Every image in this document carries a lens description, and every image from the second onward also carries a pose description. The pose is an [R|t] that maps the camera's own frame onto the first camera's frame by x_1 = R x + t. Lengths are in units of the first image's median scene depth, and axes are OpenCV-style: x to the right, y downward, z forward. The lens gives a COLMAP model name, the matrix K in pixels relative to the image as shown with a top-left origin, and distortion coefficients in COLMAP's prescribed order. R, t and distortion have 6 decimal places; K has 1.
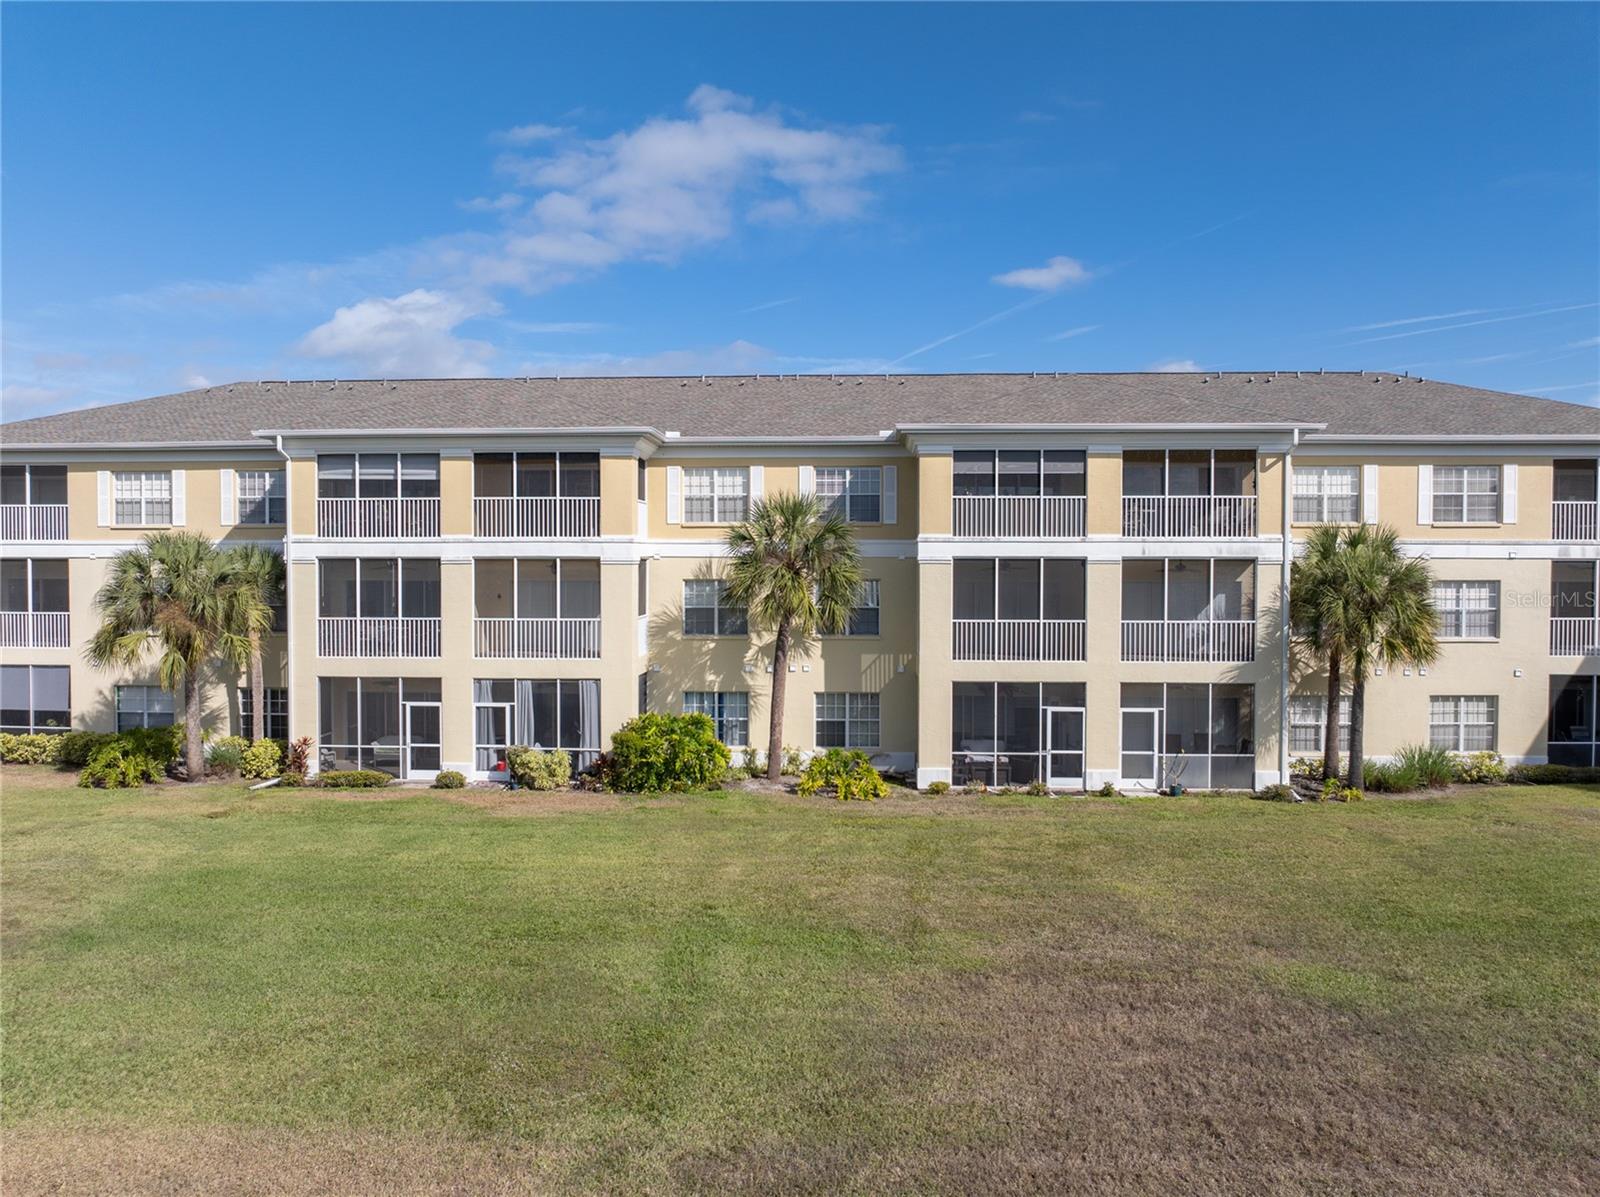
lens RADIAL K [[1108.0, 0, 800.0], [0, 1108.0, 598.5], [0, 0, 1]] dist [-0.035589, 0.028615]
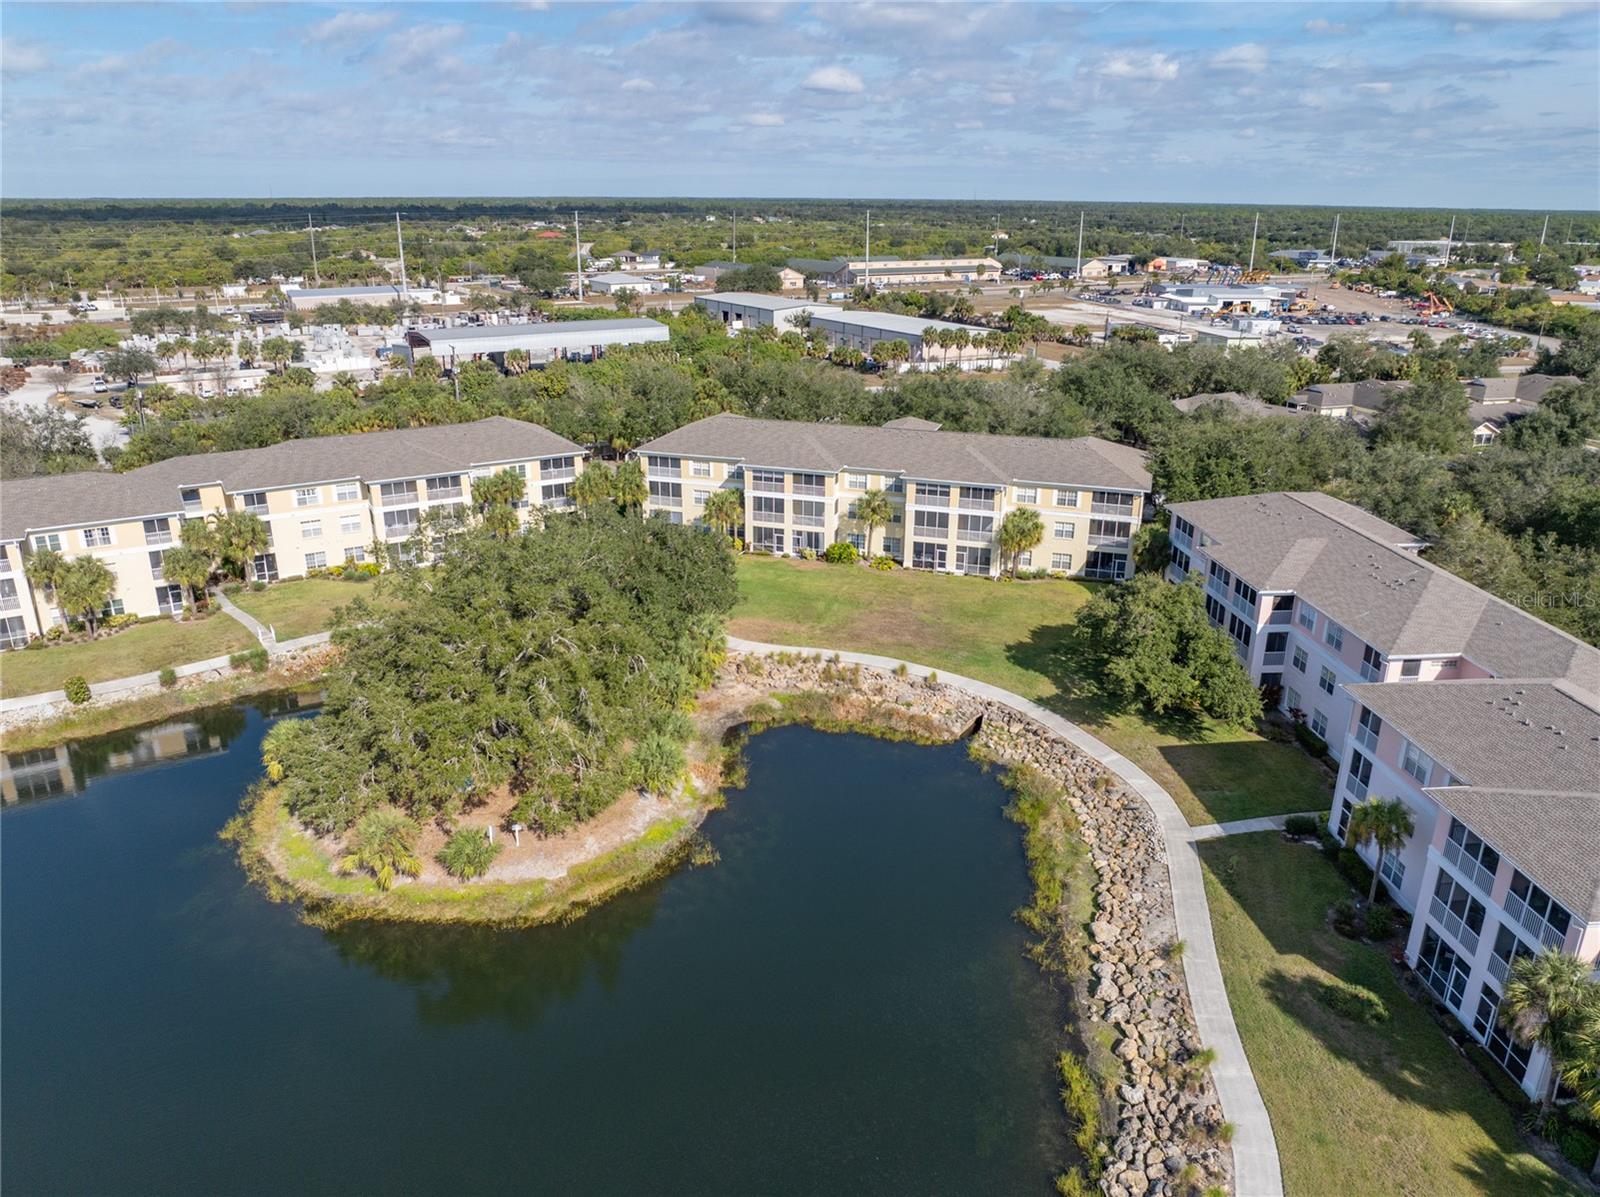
lens RADIAL K [[1108.0, 0, 800.0], [0, 1108.0, 598.5], [0, 0, 1]] dist [-0.035589, 0.028615]
pose [[0.967091, 0.091158, -0.237539, 0.674688], [-0.012754, 0.949808, 0.312572, -0.912587], [0.254110, -0.299256, 0.919714, -2.633985]]
